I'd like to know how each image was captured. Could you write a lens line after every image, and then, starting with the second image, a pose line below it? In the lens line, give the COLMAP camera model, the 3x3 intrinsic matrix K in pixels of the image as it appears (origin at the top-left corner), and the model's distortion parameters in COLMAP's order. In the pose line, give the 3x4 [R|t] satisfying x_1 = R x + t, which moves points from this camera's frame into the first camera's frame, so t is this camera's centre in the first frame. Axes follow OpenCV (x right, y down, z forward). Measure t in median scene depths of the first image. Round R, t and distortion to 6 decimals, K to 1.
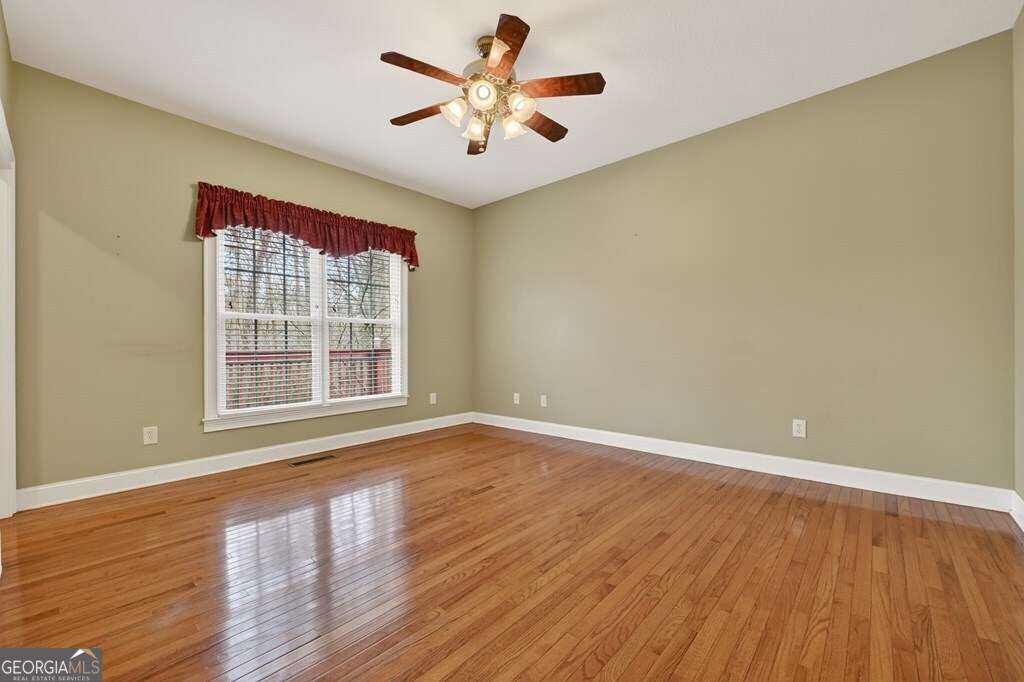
lens RADIAL K [[429.7, 0, 512.4], [0, 429.7, 359.7], [0, 0, 1]] dist [-0.020863, -0.000033]
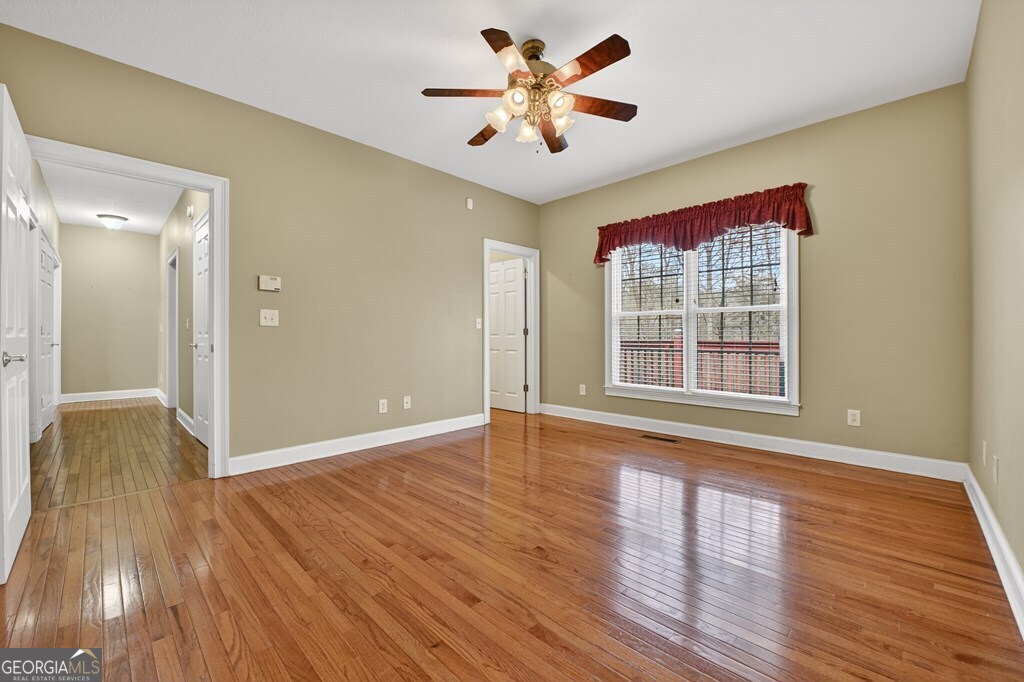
lens RADIAL K [[418.9, 0, 513.4], [0, 418.9, 349.2], [0, 0, 1]] dist [-0.020394, -0.000140]
pose [[-0.077067, 0.038024, -0.996301, 0.708360], [-0.033291, 0.998617, 0.040688, -0.034221], [0.996470, 0.036304, -0.075694, 0.753234]]
